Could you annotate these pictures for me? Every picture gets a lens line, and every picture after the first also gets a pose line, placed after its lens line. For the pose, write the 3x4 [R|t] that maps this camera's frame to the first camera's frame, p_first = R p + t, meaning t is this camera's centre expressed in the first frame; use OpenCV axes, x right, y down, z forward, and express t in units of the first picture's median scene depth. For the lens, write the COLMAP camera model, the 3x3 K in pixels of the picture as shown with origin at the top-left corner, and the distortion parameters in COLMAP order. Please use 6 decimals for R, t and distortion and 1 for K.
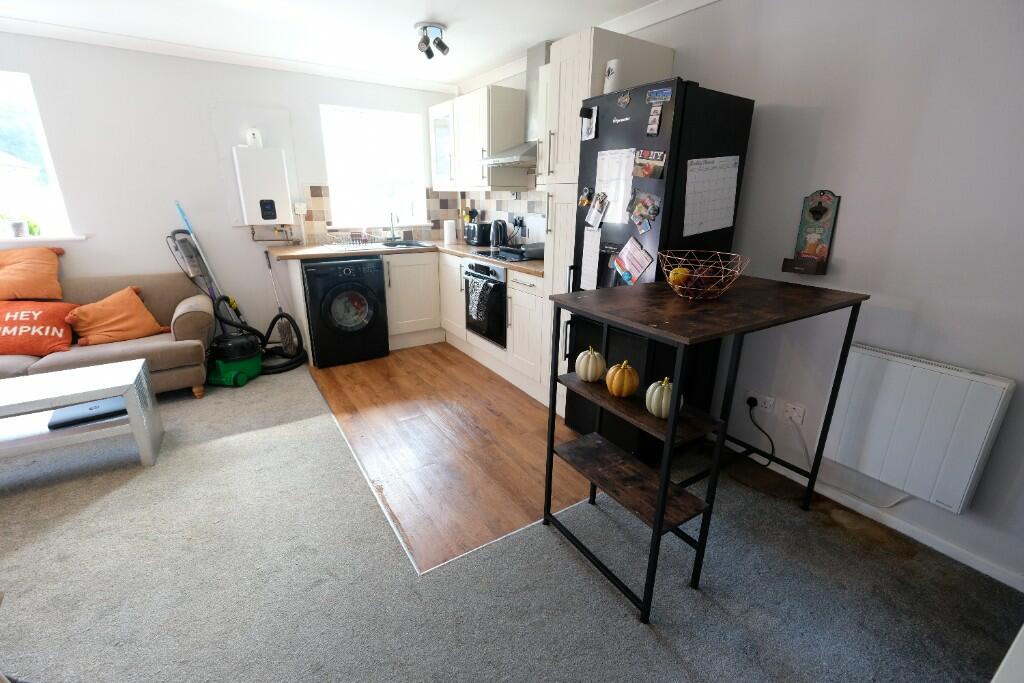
lens RADIAL K [[445.9, 0, 511.9], [0, 445.9, 336.6], [0, 0, 1]] dist [-0.006897, 0.000741]
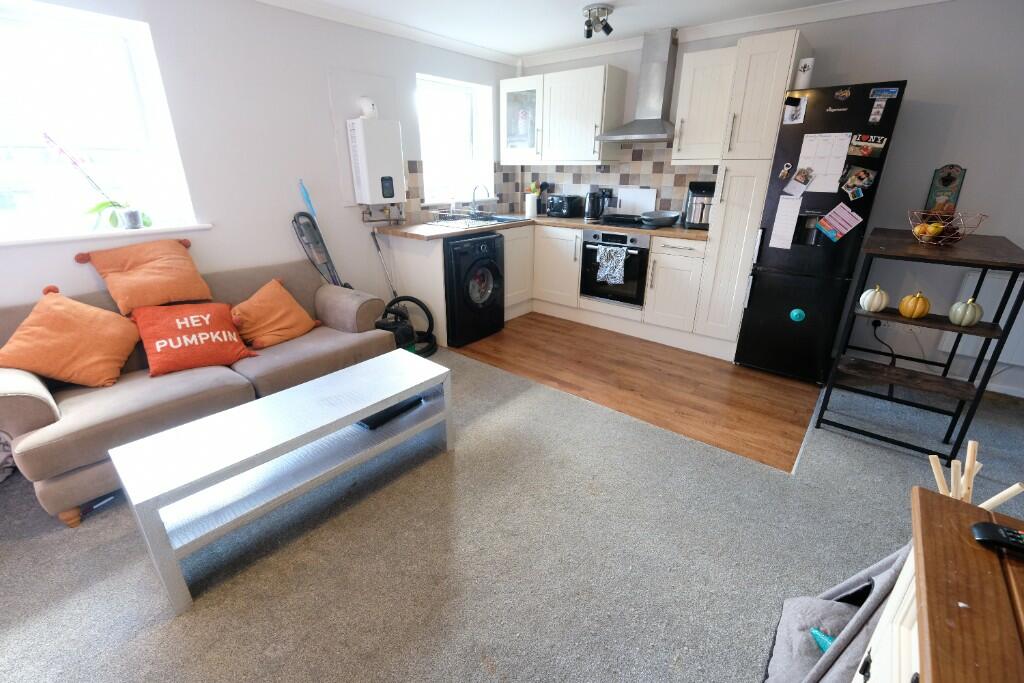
lens RADIAL K [[445.9, 0, 509.1], [0, 445.9, 336.5], [0, 0, 1]] dist [-0.006897, 0.000741]
pose [[0.954701, -0.115906, 0.274066, -0.702757], [0.099101, 0.992289, 0.074436, -0.020079], [-0.280581, -0.043904, 0.958826, 0.012000]]
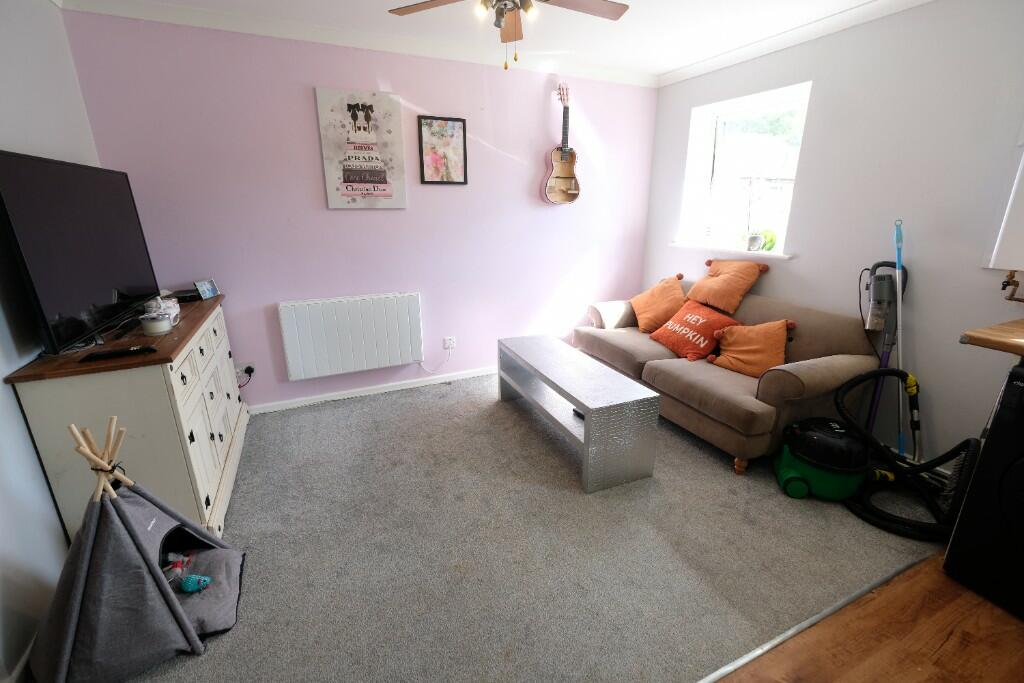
lens RADIAL K [[445.9, 0, 509.3], [0, 445.9, 336.8], [0, 0, 1]] dist [-0.006897, 0.000741]
pose [[-0.151201, 0.271931, -0.950364, 0.023528], [-0.298949, 0.903818, 0.306175, -0.192366], [0.942214, 0.330405, -0.055364, 0.592794]]
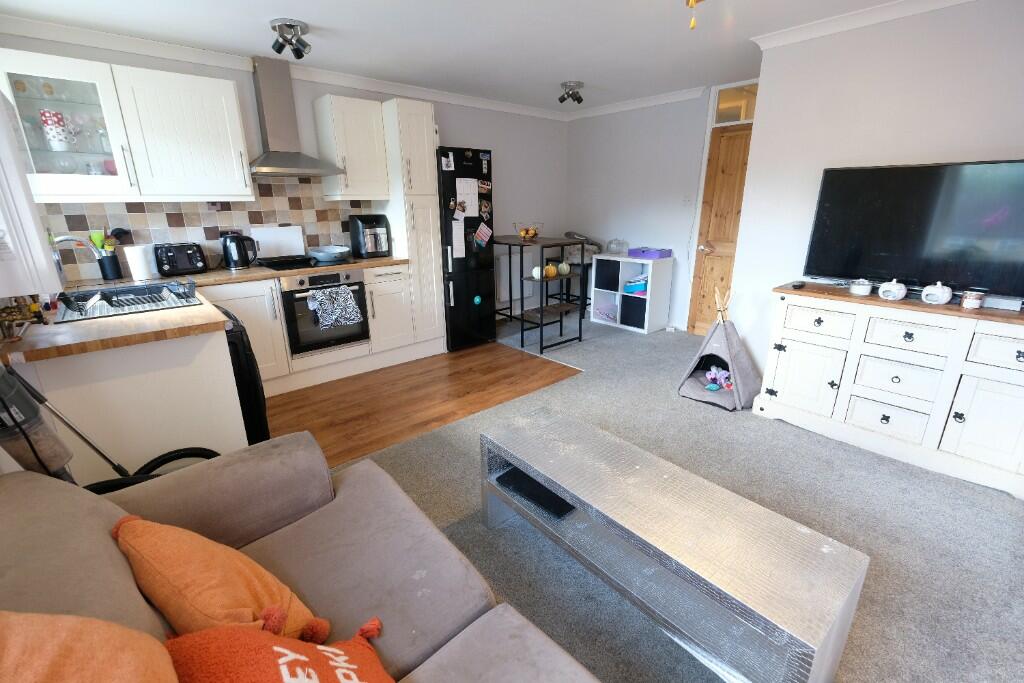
lens RADIAL K [[445.9, 0, 514.3], [0, 445.9, 336.9], [0, 0, 1]] dist [-0.006897, 0.000741]
pose [[-0.152185, -0.298405, 0.942228, -1.207249], [0.305894, 0.892303, 0.332001, -0.258563], [-0.939824, 0.338747, -0.044515, 0.754890]]
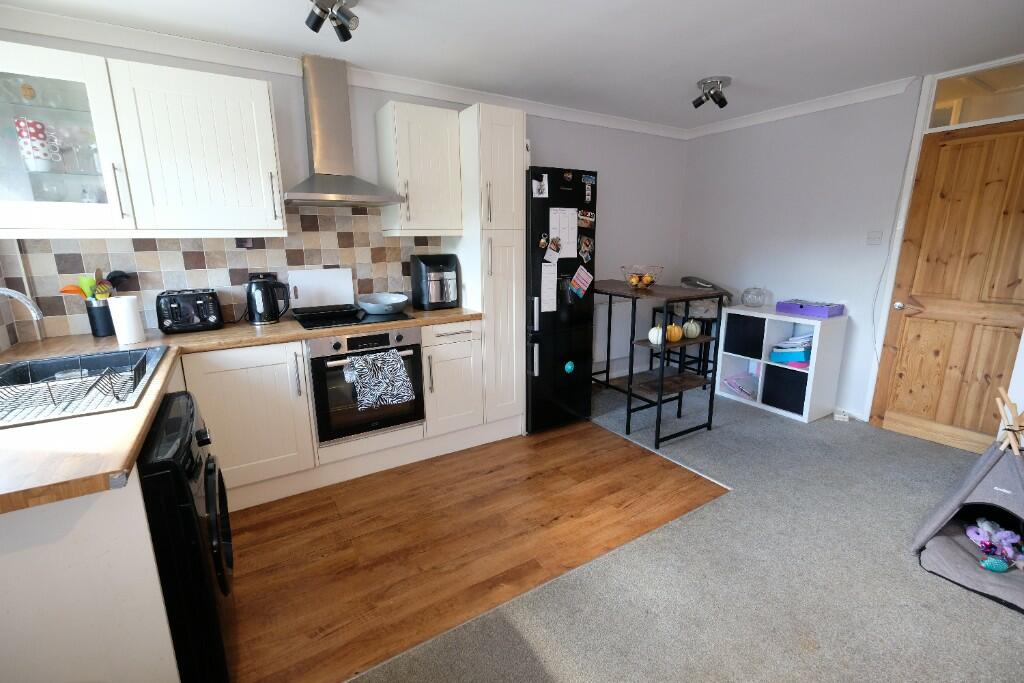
lens RADIAL K [[445.9, 0, 512.9], [0, 445.9, 334.4], [0, 0, 1]] dist [-0.006897, 0.000741]
pose [[0.021100, -0.225483, 0.974019, -0.843729], [0.308732, 0.928091, 0.208163, -0.263027], [-0.950915, 0.296318, 0.089197, 0.771938]]
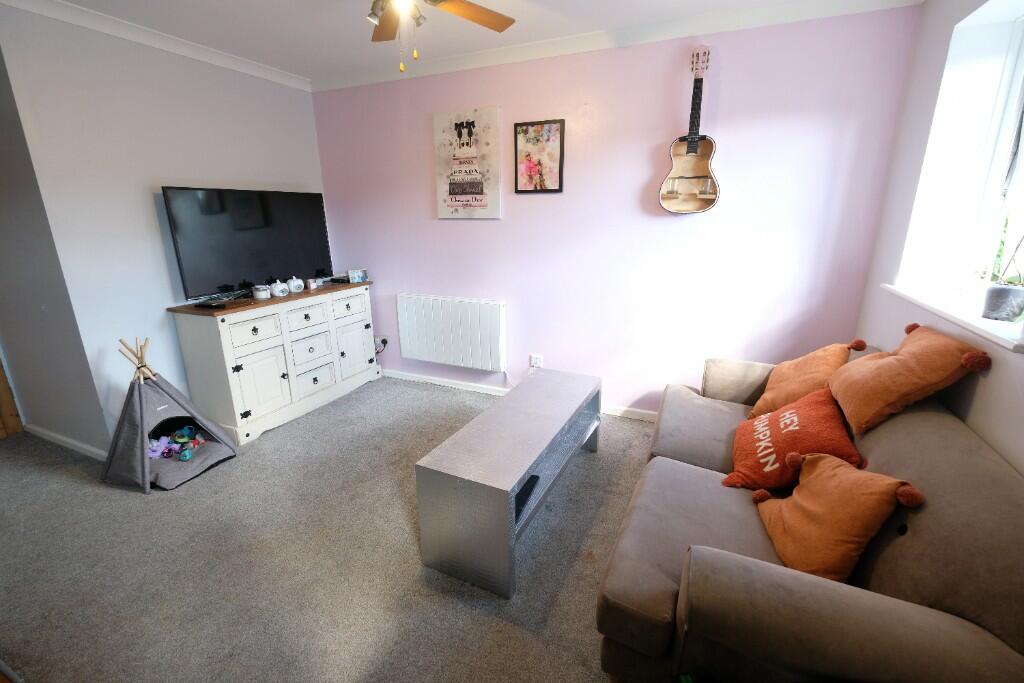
lens RADIAL K [[445.9, 0, 512.0], [0, 445.9, 335.8], [0, 0, 1]] dist [-0.006897, 0.000741]
pose [[-0.841340, 0.140892, -0.521820, -0.439887], [-0.165628, 0.851782, 0.497026, -0.358348], [0.514504, 0.504596, -0.693303, 1.076087]]
